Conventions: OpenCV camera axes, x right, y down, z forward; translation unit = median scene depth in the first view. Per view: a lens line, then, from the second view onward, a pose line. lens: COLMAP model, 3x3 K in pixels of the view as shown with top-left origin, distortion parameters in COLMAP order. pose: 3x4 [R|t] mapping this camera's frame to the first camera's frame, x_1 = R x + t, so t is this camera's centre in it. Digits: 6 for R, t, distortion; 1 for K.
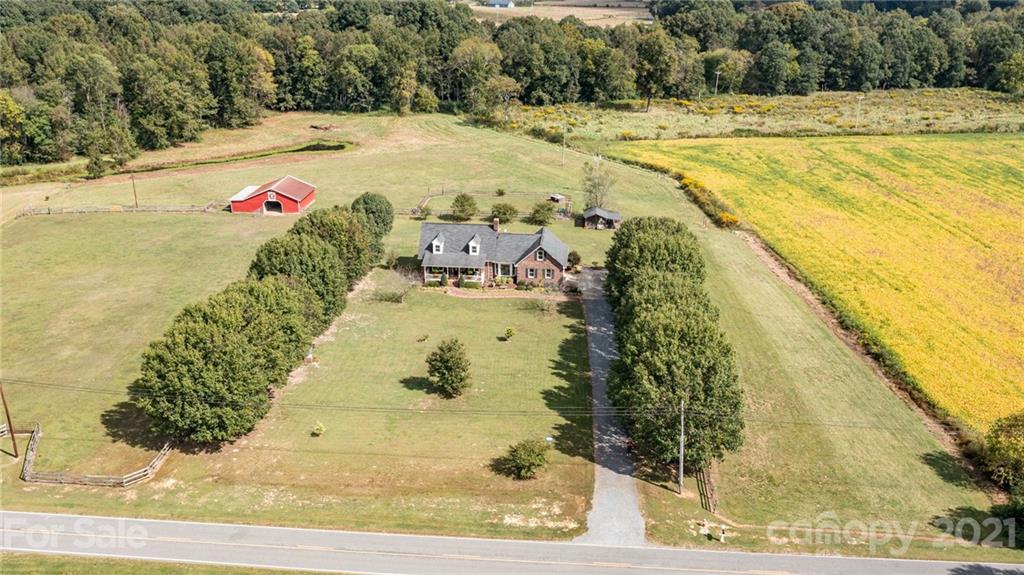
lens RADIAL K [[907.2, 0, 508.7], [0, 907.2, 324.4], [0, 0, 1]] dist [-0.013078, -0.000436]
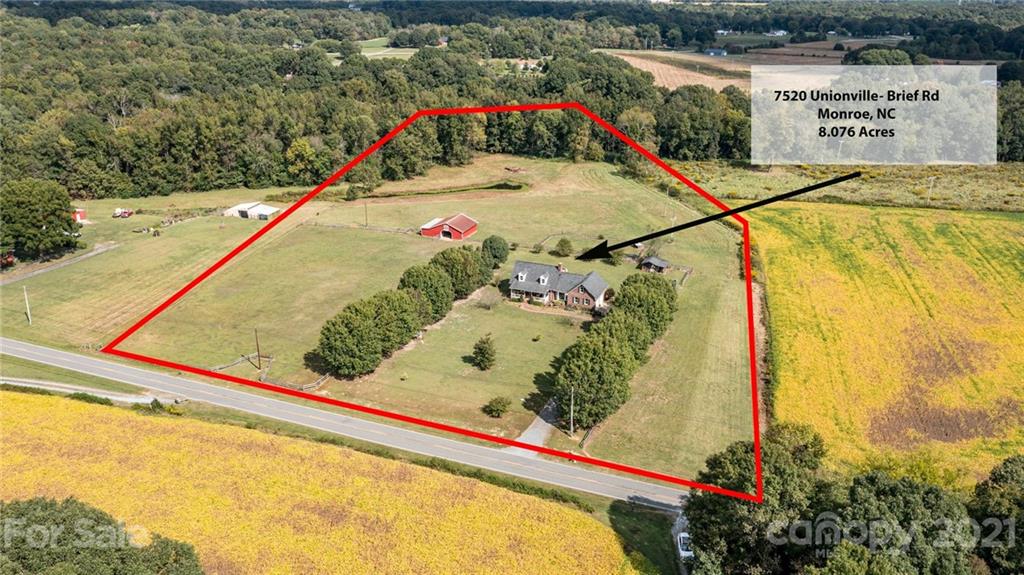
lens RADIAL K [[810.9, 0, 512.0], [0, 810.9, 287.5], [0, 0, 1]] dist [-0.013922, 0.003204]
pose [[0.957813, 0.107477, -0.266540, 0.162880], [-0.114640, 0.993341, -0.011414, -0.027848], [0.263539, 0.041489, 0.963756, -0.212905]]
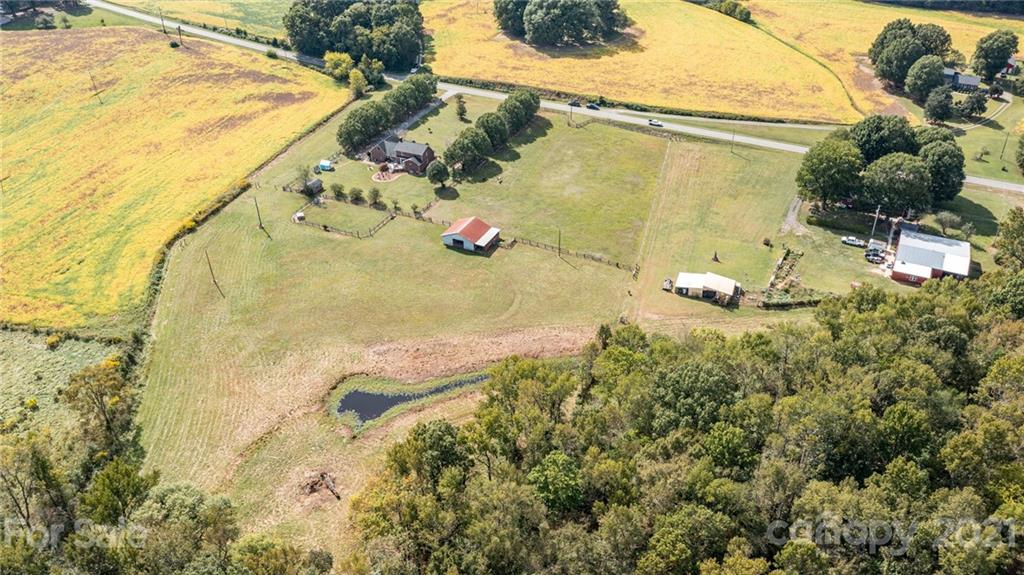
lens RADIAL K [[810.9, 0, 512.0], [0, 810.9, 287.5], [0, 0, 1]] dist [-0.013922, 0.003204]
pose [[-0.936211, -0.184644, 0.299024, -0.559749], [0.141604, 0.580538, 0.801825, -0.870973], [-0.321647, 0.793021, -0.517360, 1.309348]]
